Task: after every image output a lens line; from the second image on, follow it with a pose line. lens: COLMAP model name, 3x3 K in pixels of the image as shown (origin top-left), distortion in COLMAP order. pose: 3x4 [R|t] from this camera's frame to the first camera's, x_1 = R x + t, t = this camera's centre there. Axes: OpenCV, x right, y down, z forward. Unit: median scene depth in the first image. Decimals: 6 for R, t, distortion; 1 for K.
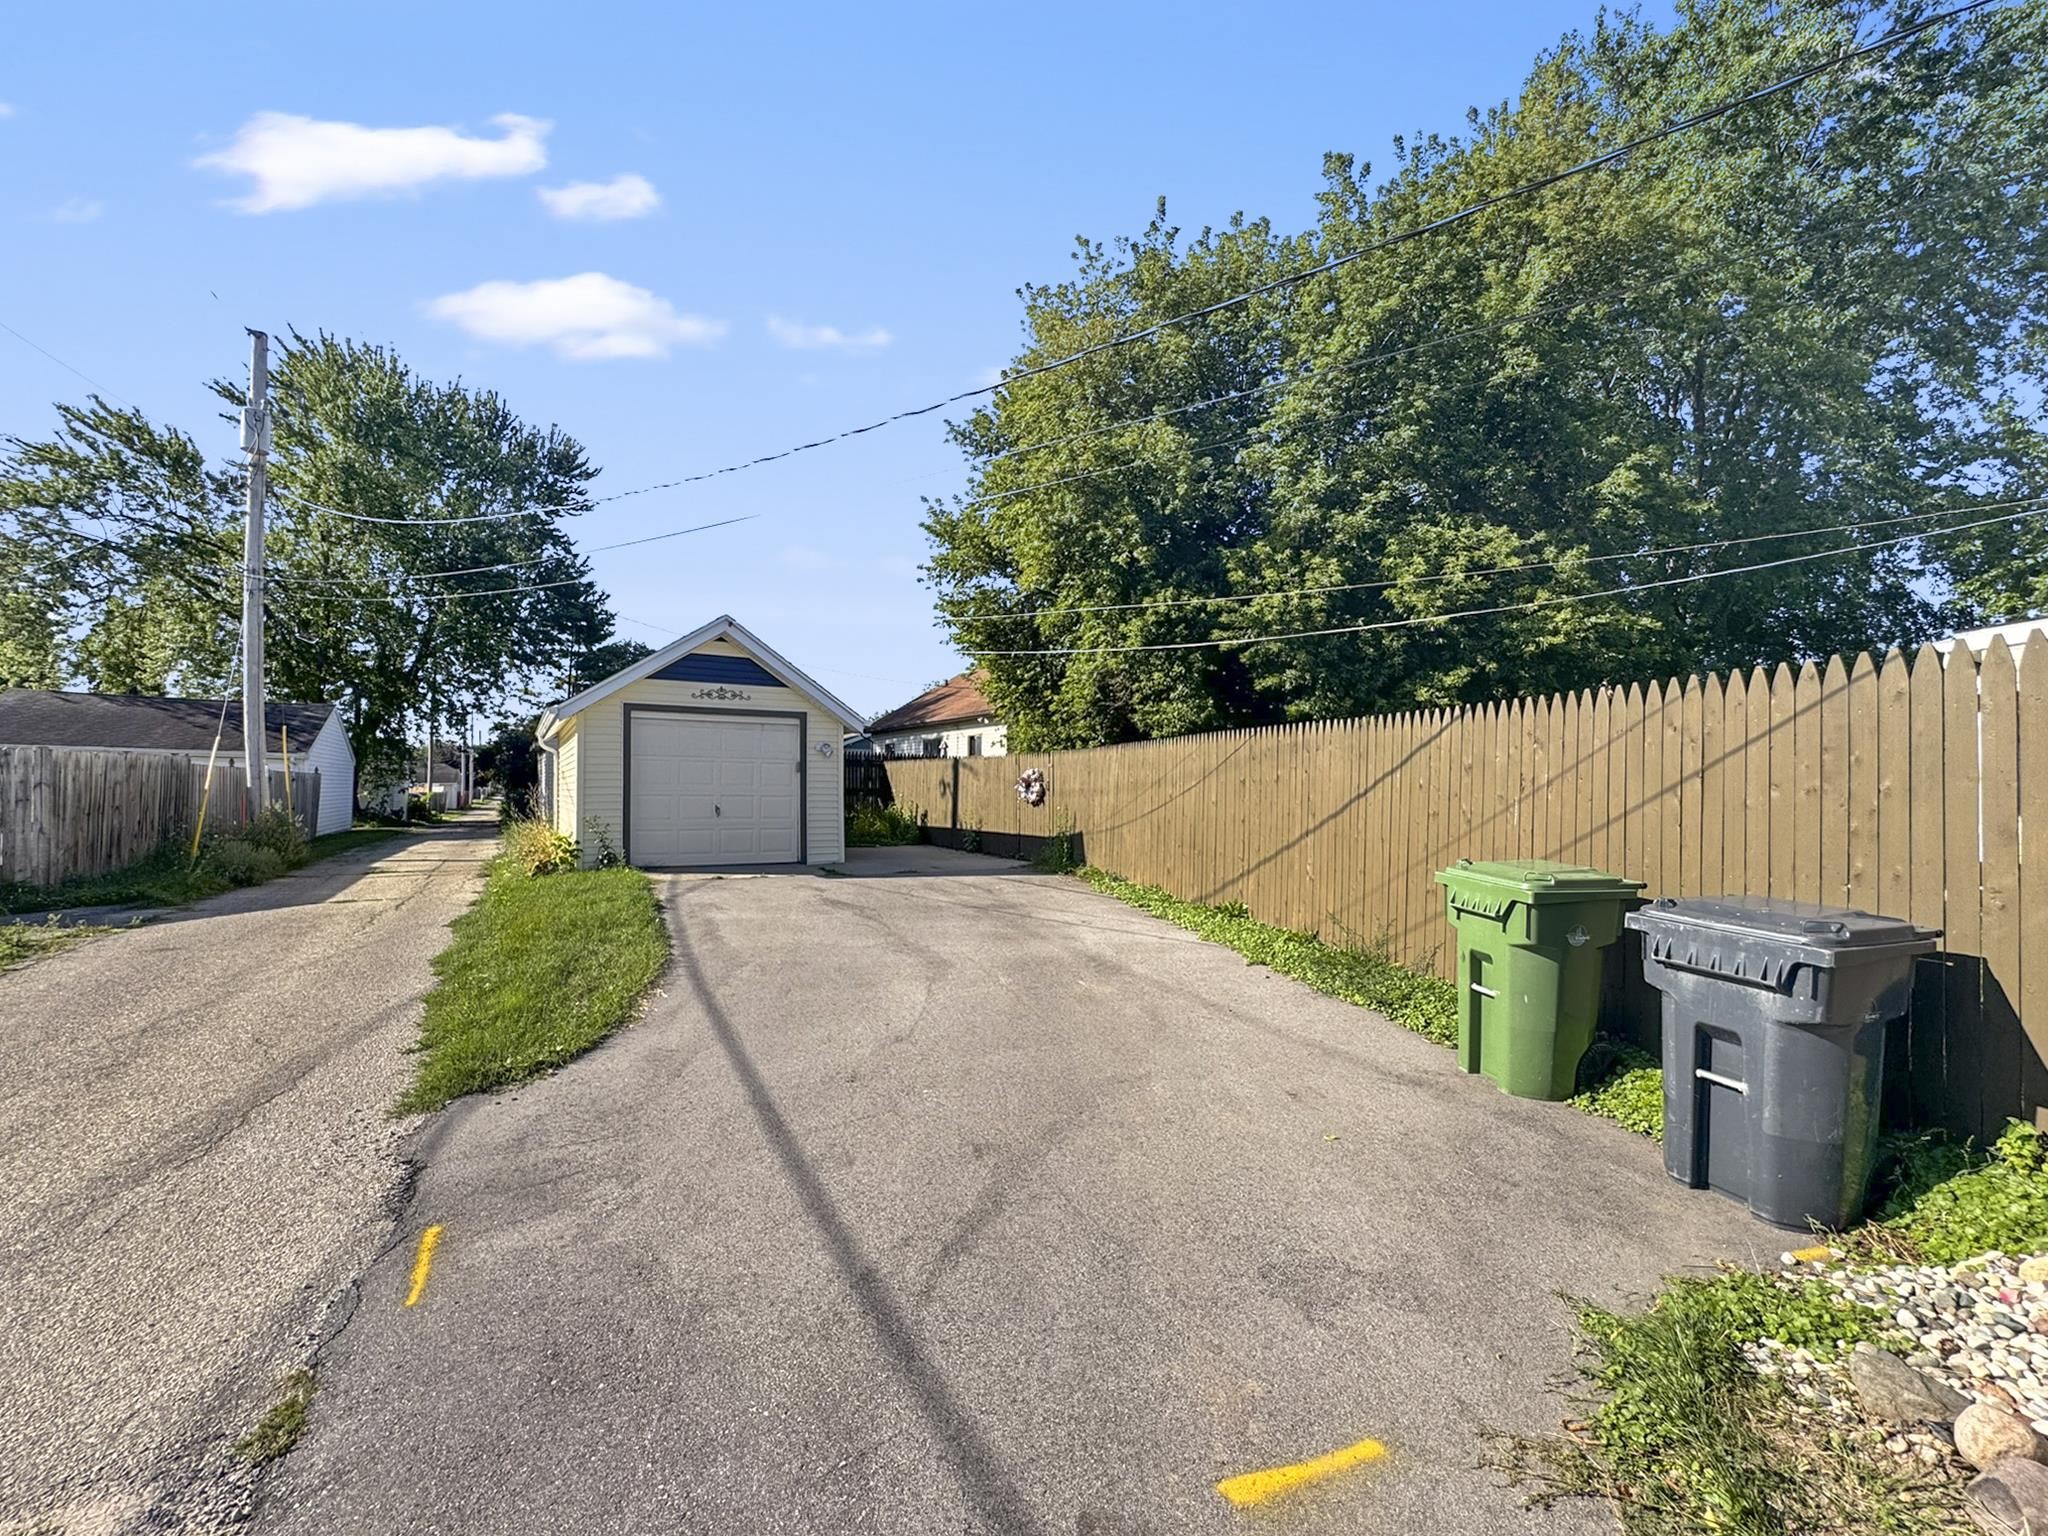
lens RADIAL K [[820.4, 0, 1029.4], [0, 820.4, 774.3], [0, 0, 1]] dist [-0.000633, 0.000523]
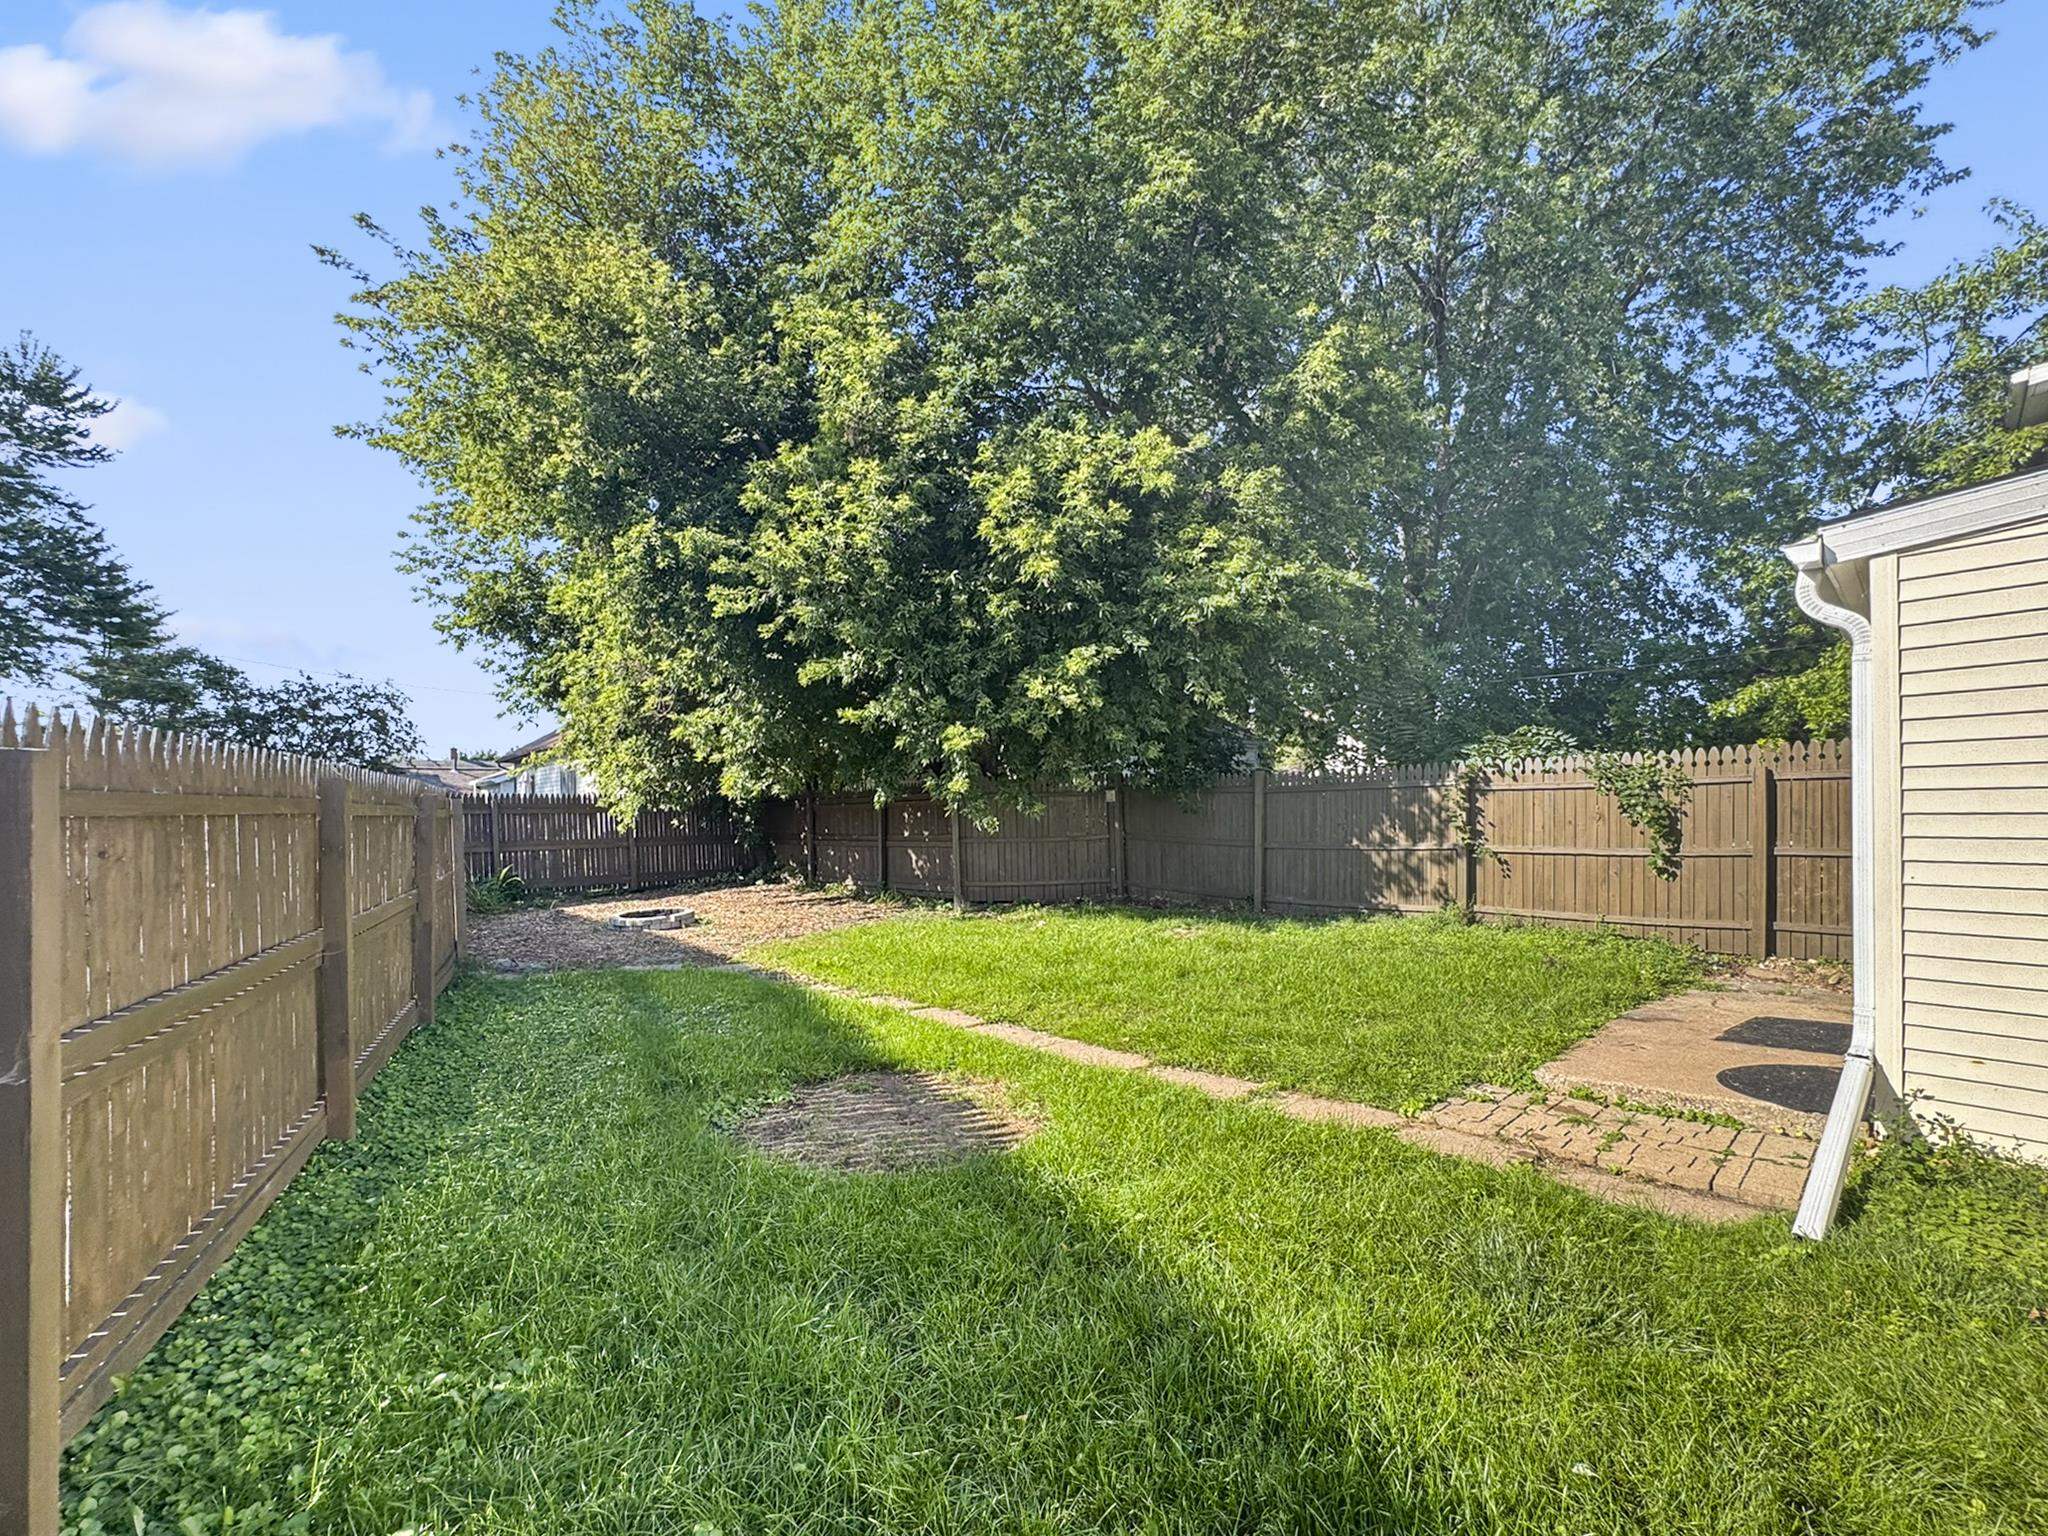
lens RADIAL K [[820.4, 0, 1035.1], [0, 820.4, 797.6], [0, 0, 1]] dist [-0.000633, 0.000523]
pose [[0.982684, -0.030896, 0.182693, 0.343593], [0.029625, 0.999514, 0.009683, -0.019737], [-0.182903, -0.004103, 0.983122, 0.364857]]
